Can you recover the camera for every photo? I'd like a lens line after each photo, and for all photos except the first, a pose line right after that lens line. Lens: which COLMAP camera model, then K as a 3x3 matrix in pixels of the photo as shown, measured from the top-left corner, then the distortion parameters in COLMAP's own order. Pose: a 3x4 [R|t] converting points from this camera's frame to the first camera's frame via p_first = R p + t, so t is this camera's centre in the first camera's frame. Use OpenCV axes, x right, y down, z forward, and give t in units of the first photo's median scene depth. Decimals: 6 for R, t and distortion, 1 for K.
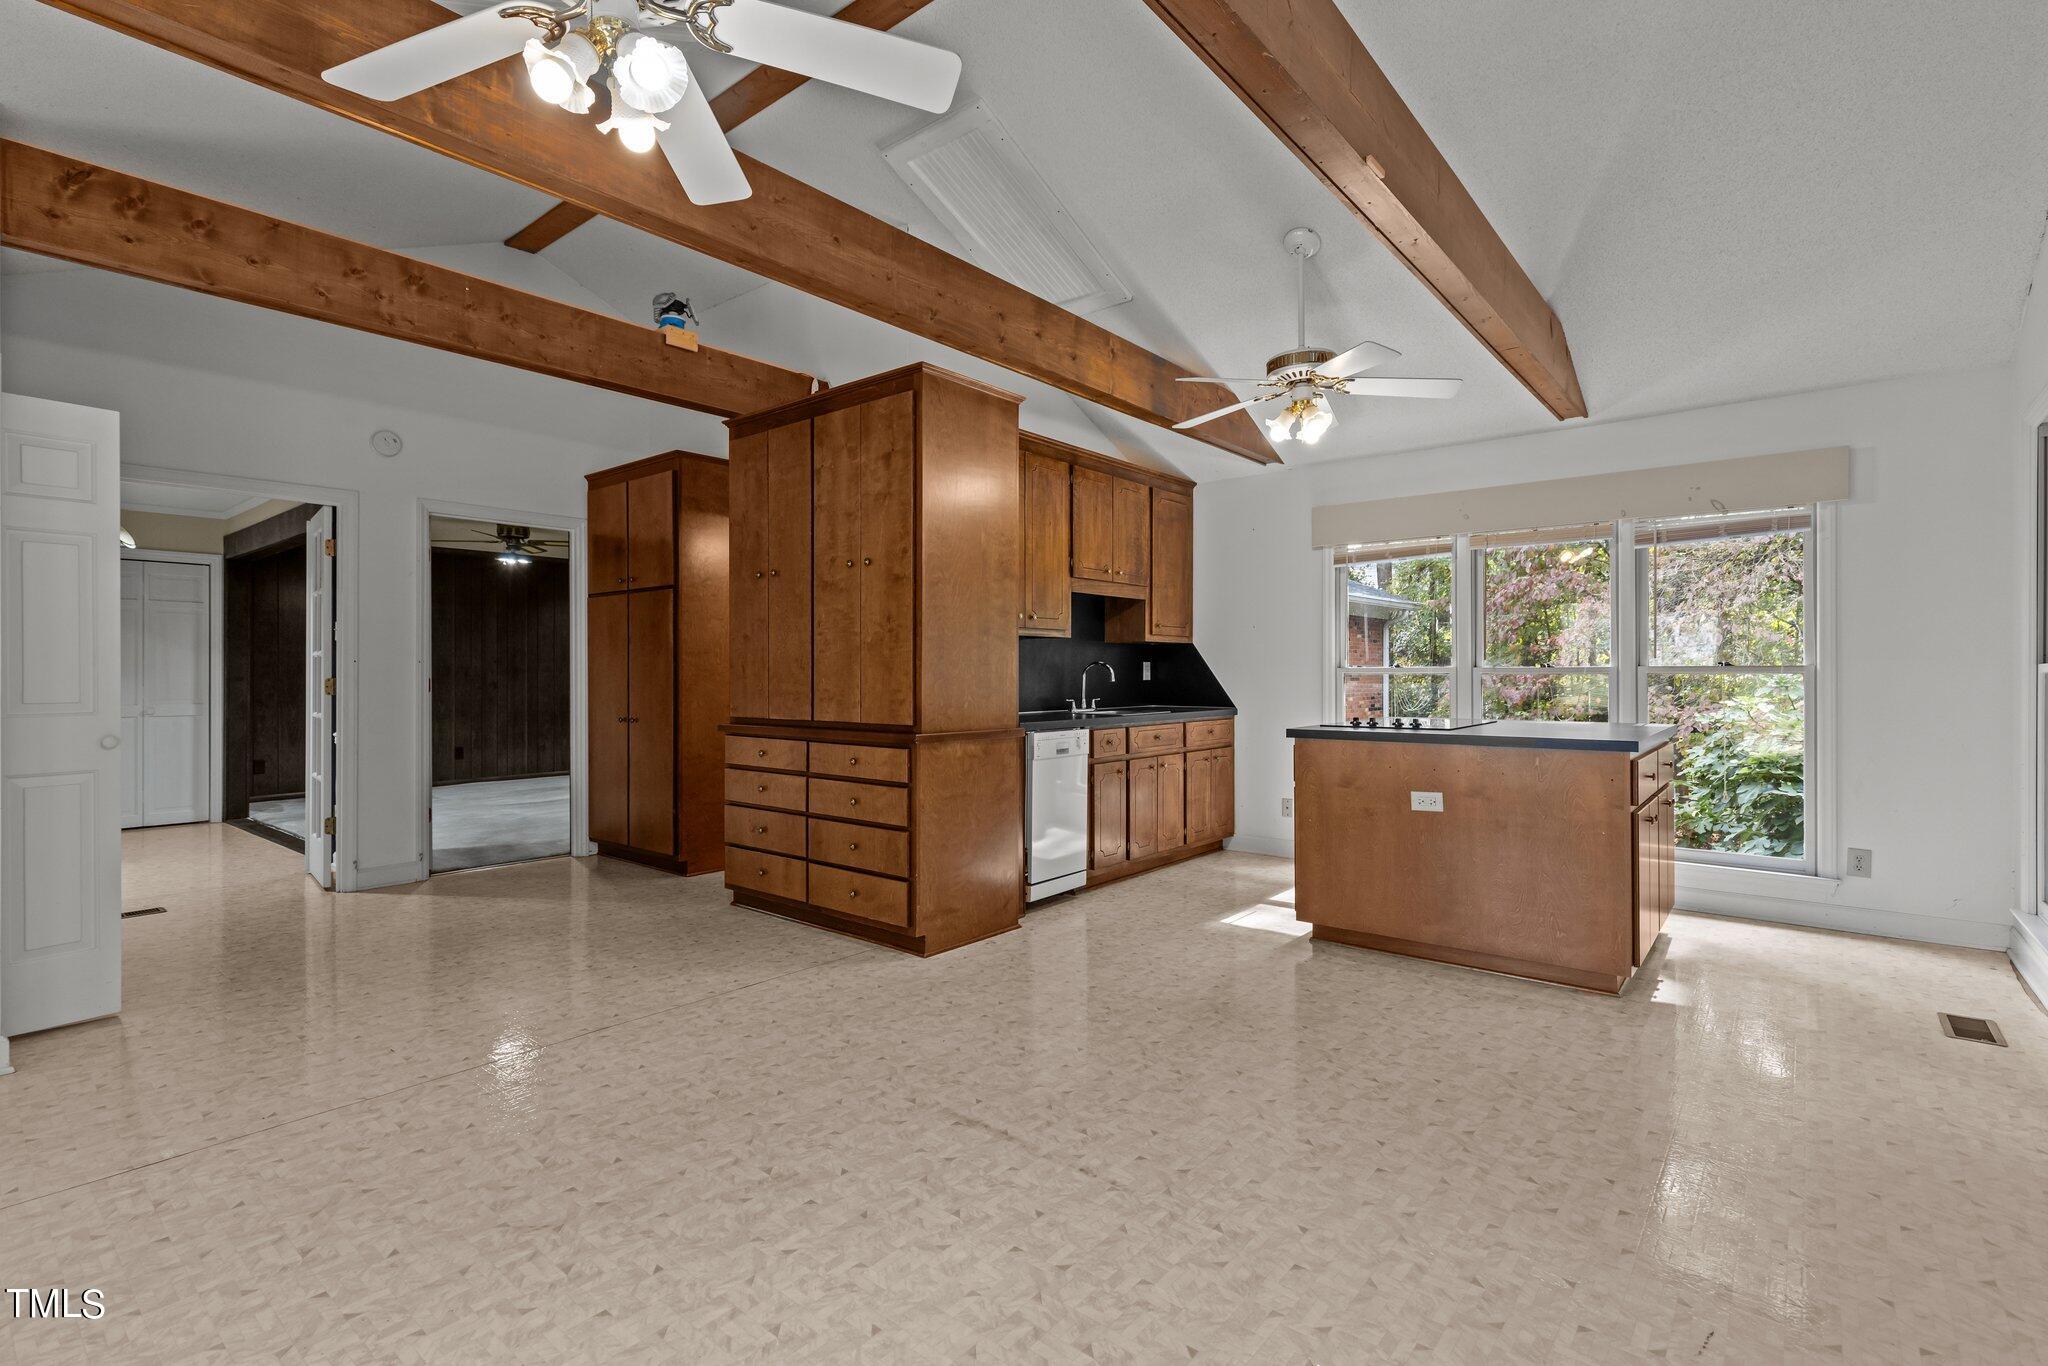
lens RADIAL K [[946.2, 0, 1002.1], [0, 946.2, 684.4], [0, 0, 1]] dist [-0.000343, -0.000245]
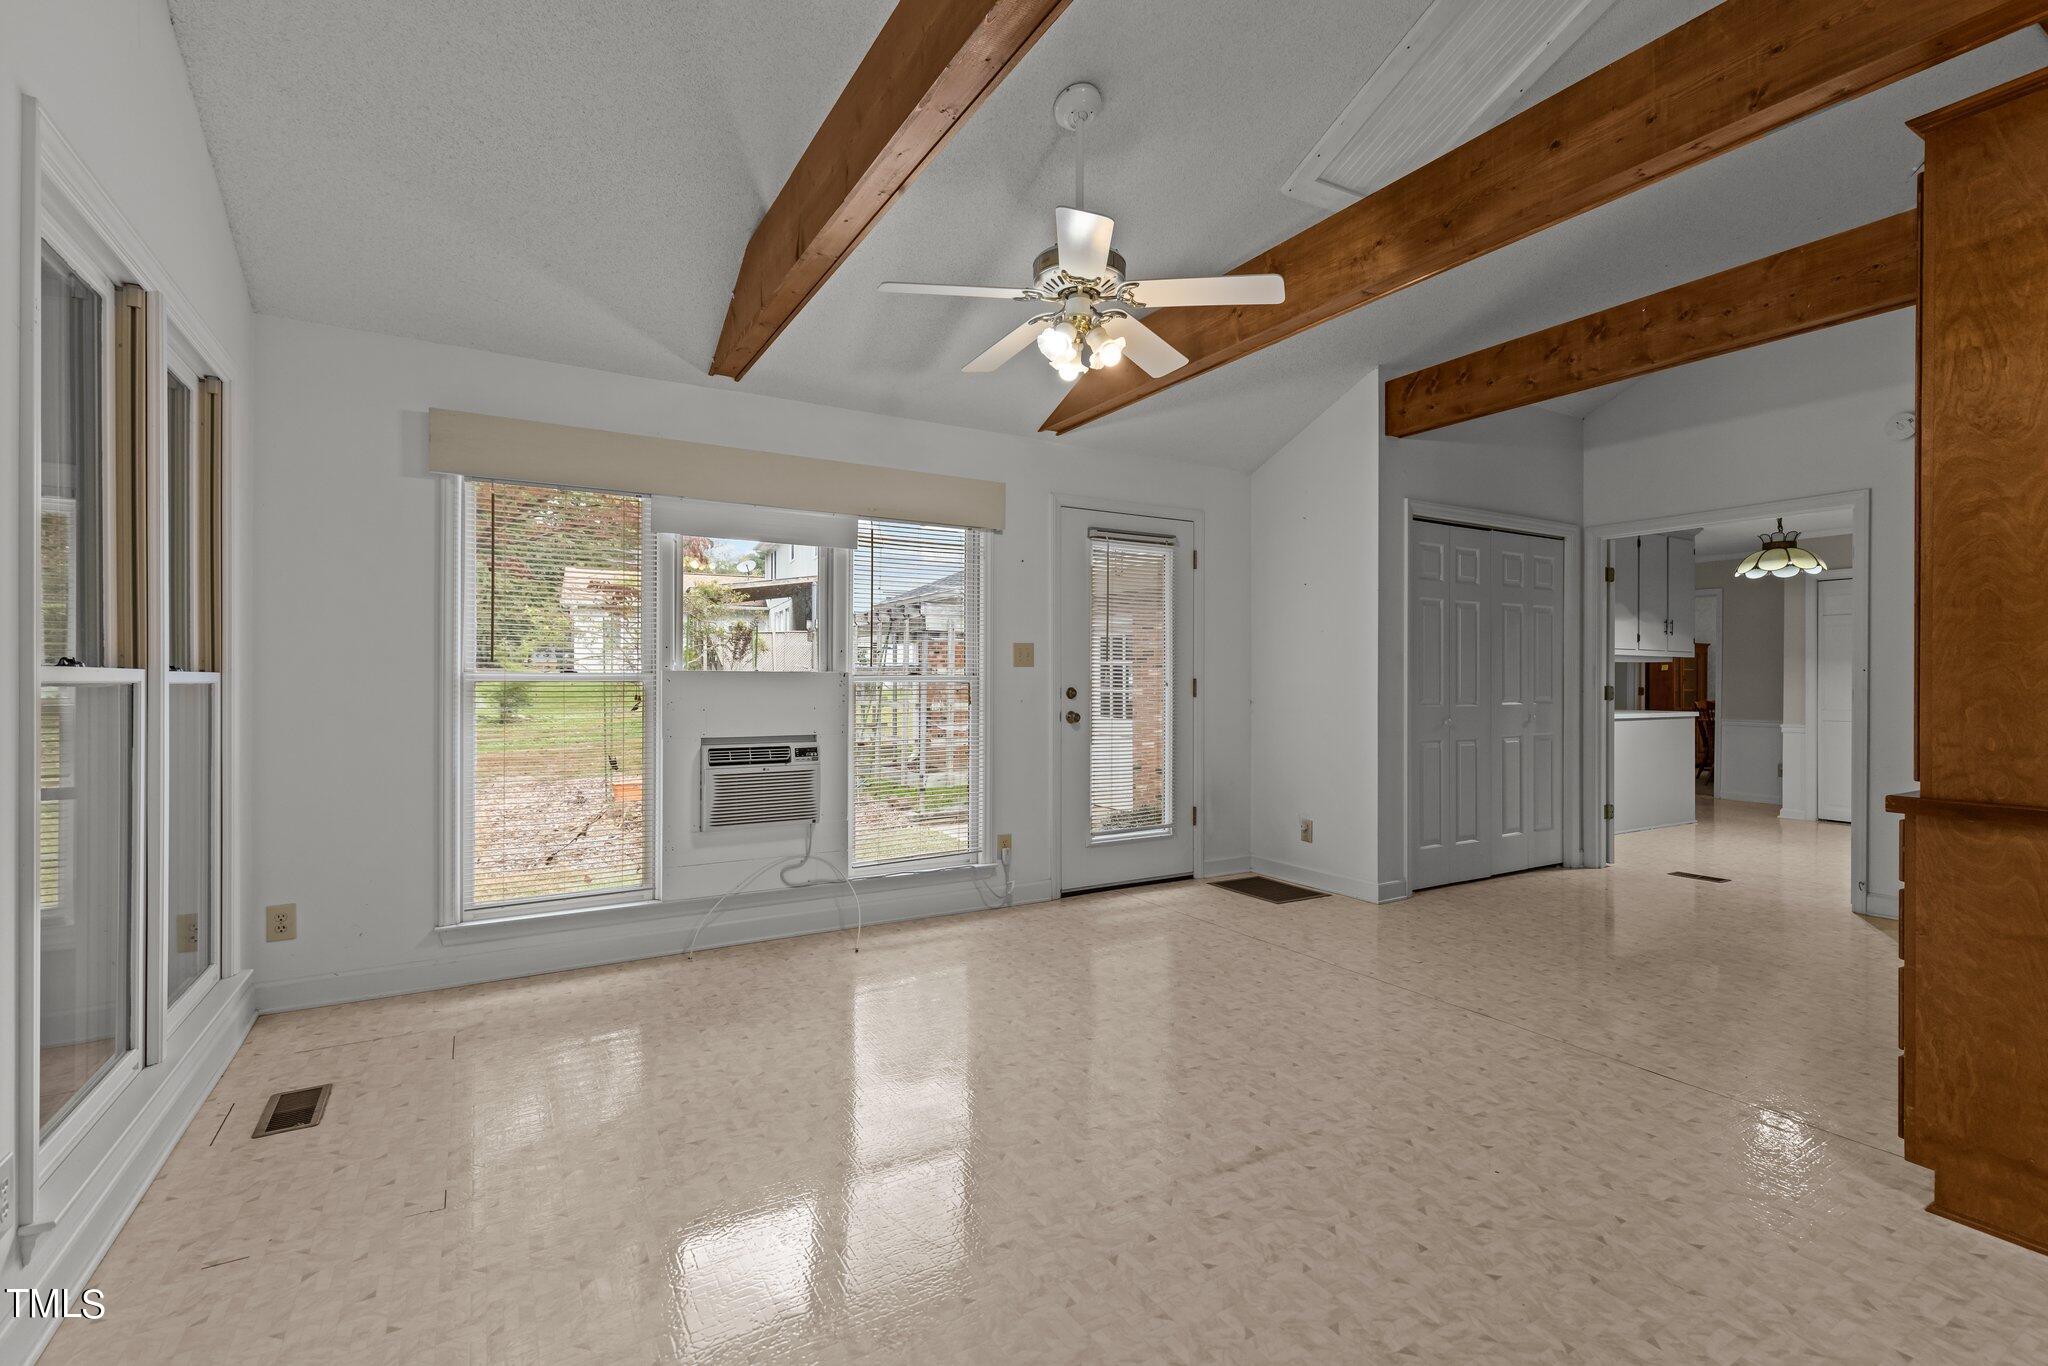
lens RADIAL K [[911.3, 0, 1052.9], [0, 911.3, 681.6], [0, 0, 1]] dist [0.014139, 0.000071]
pose [[-0.297278, 0.002709, -0.954787, 0.440284], [-0.015783, 0.999845, 0.007751, -0.008106], [0.954661, 0.017373, -0.297189, 0.519820]]
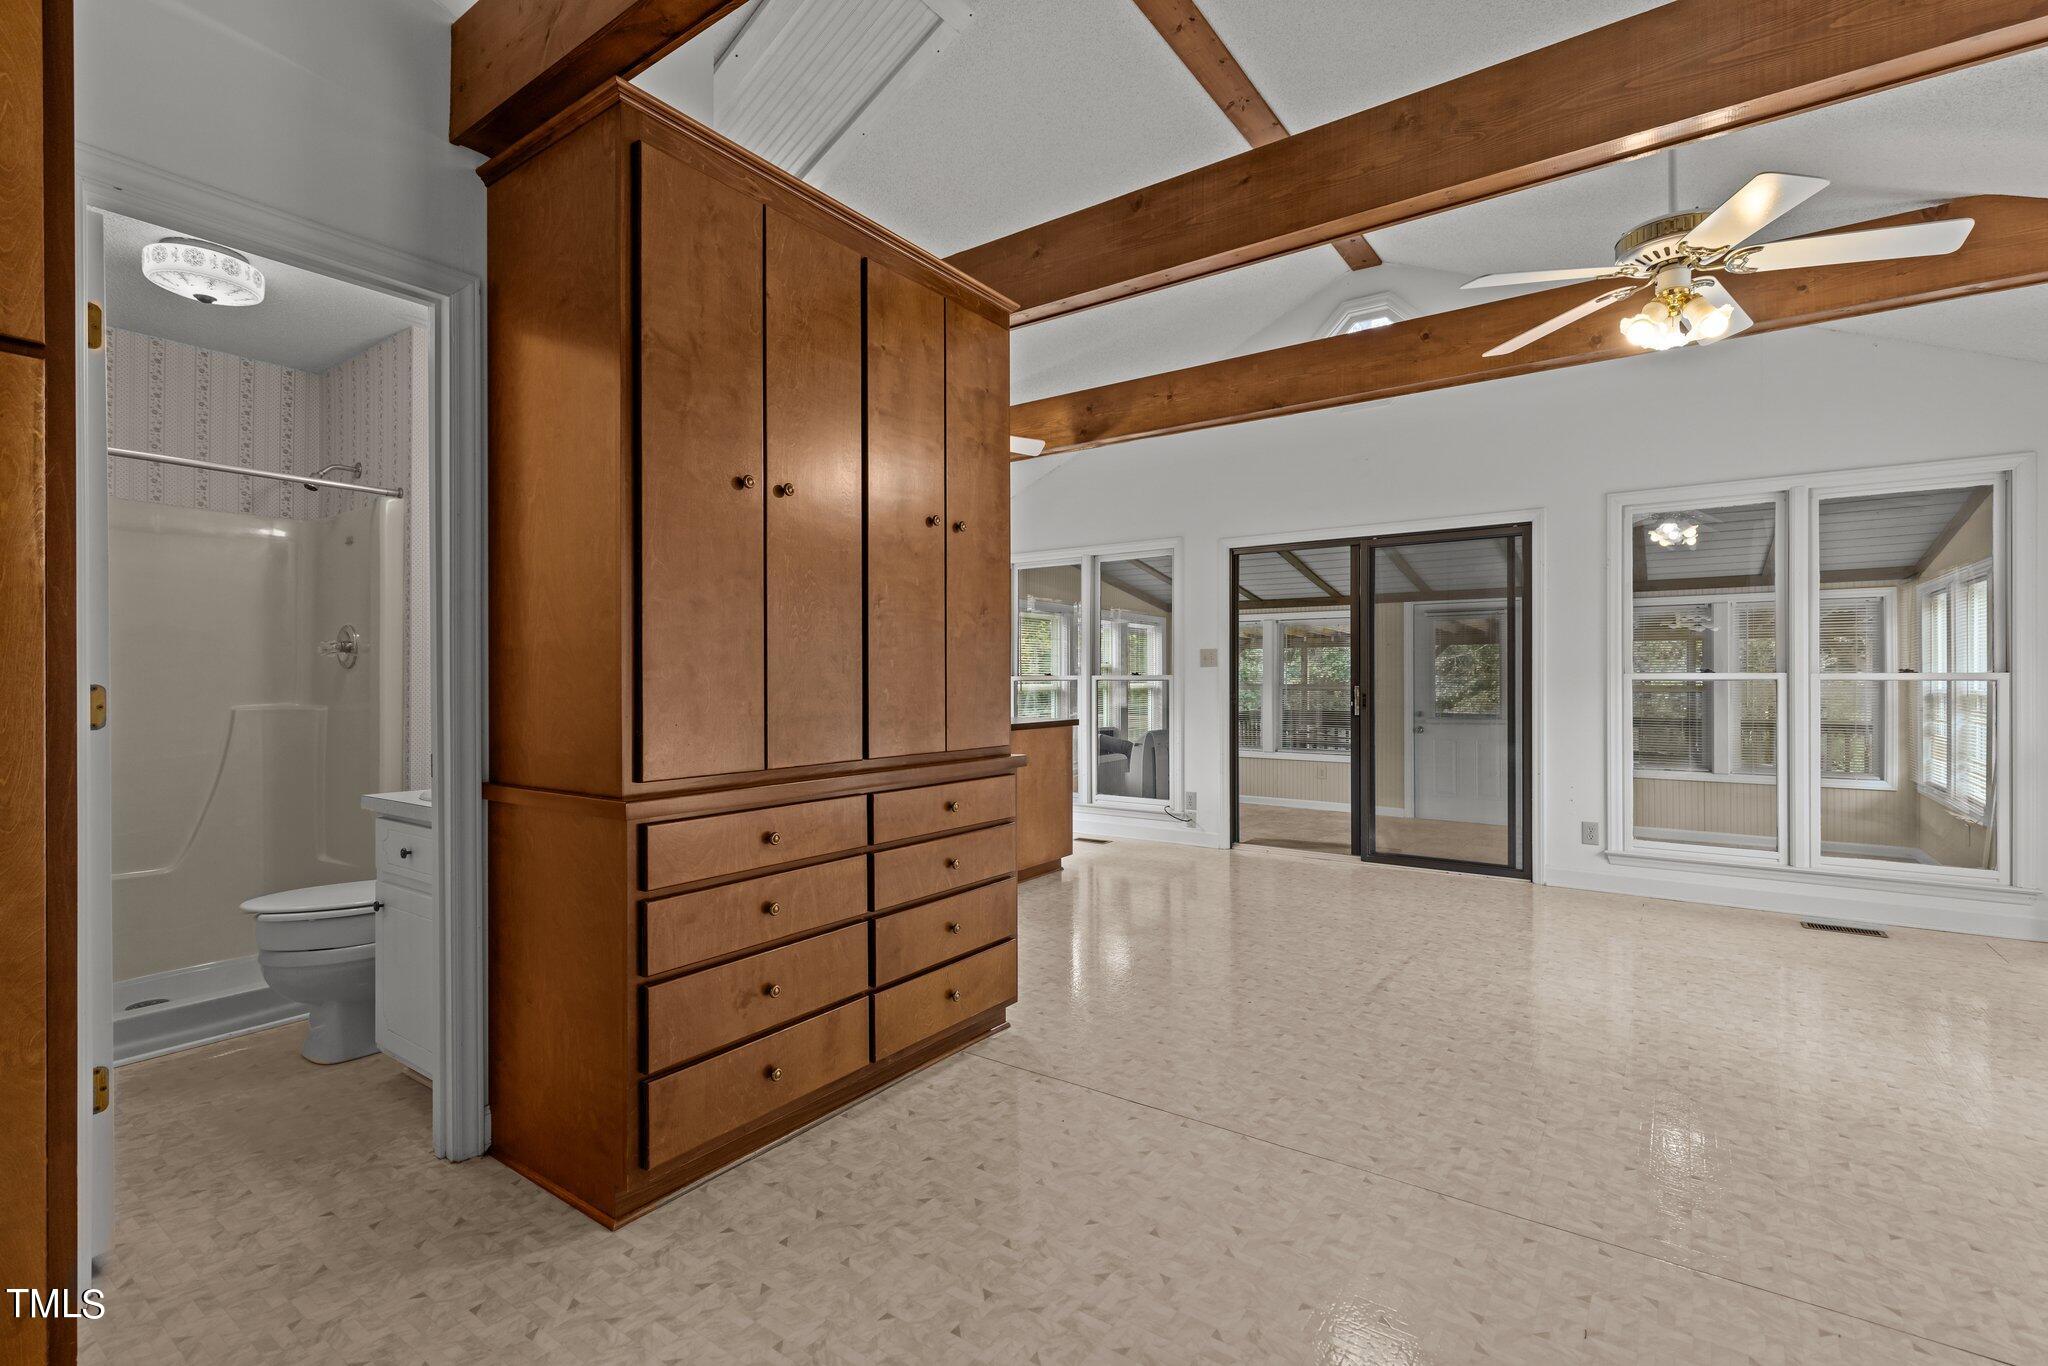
lens RADIAL K [[945.3, 0, 1018.9], [0, 945.3, 675.0], [0, 0, 1]] dist [-0.005579, -0.000214]
pose [[-0.093476, 0.004788, 0.995610, -0.699763], [0.016411, 0.999860, -0.003268, -0.011749], [-0.995486, 0.016033, -0.093542, 0.820864]]
